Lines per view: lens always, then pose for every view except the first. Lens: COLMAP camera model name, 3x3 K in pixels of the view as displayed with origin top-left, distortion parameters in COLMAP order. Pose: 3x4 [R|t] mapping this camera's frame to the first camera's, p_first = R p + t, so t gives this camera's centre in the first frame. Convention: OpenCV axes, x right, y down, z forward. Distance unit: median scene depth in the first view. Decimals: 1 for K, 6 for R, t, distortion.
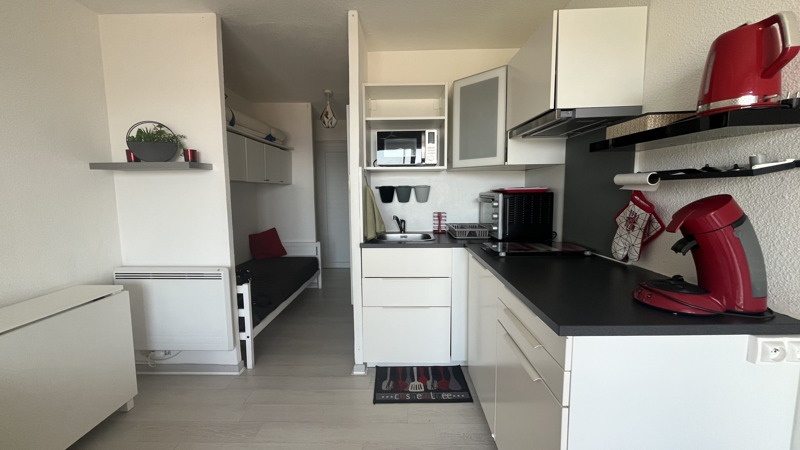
lens RADIAL K [[320.3, 0, 400.0], [0, 320.3, 225.0], [0, 0, 1]] dist [-0.001276, -0.000036]
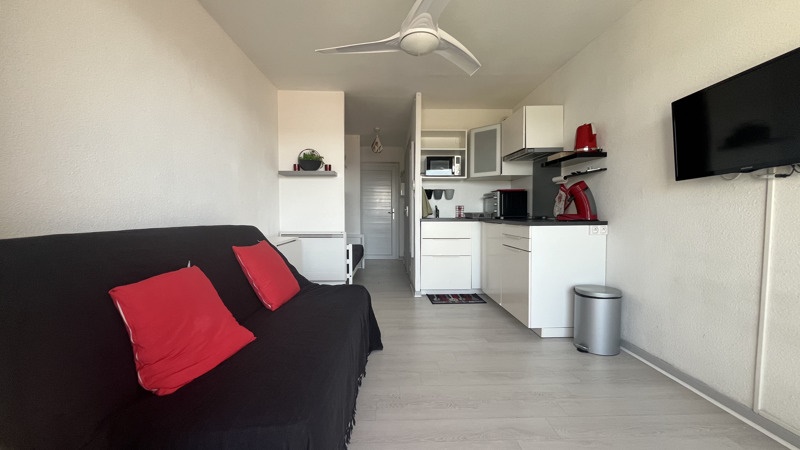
lens RADIAL K [[320.3, 0, 400.0], [0, 320.3, 225.0], [0, 0, 1]] dist [-0.001276, -0.000036]
pose [[0.998607, 0.005179, 0.052508, -0.323921], [-0.001490, 0.997542, -0.070055, 0.211629], [-0.052742, 0.069879, 0.996160, -0.732988]]
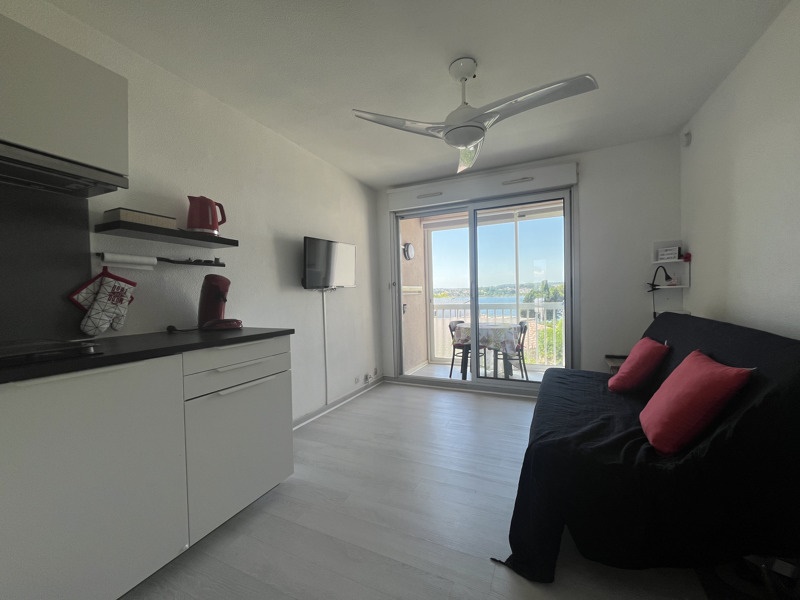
lens RADIAL K [[316.8, 0, 400.0], [0, 316.8, 300.0], [0, 0, 1]] dist [0.000156, 0.000005]
pose [[-0.909985, 0.022746, 0.414016, -0.409242], [0.074929, 0.991077, 0.110240, -0.027409], [-0.407814, 0.131339, -0.903569, 1.009568]]
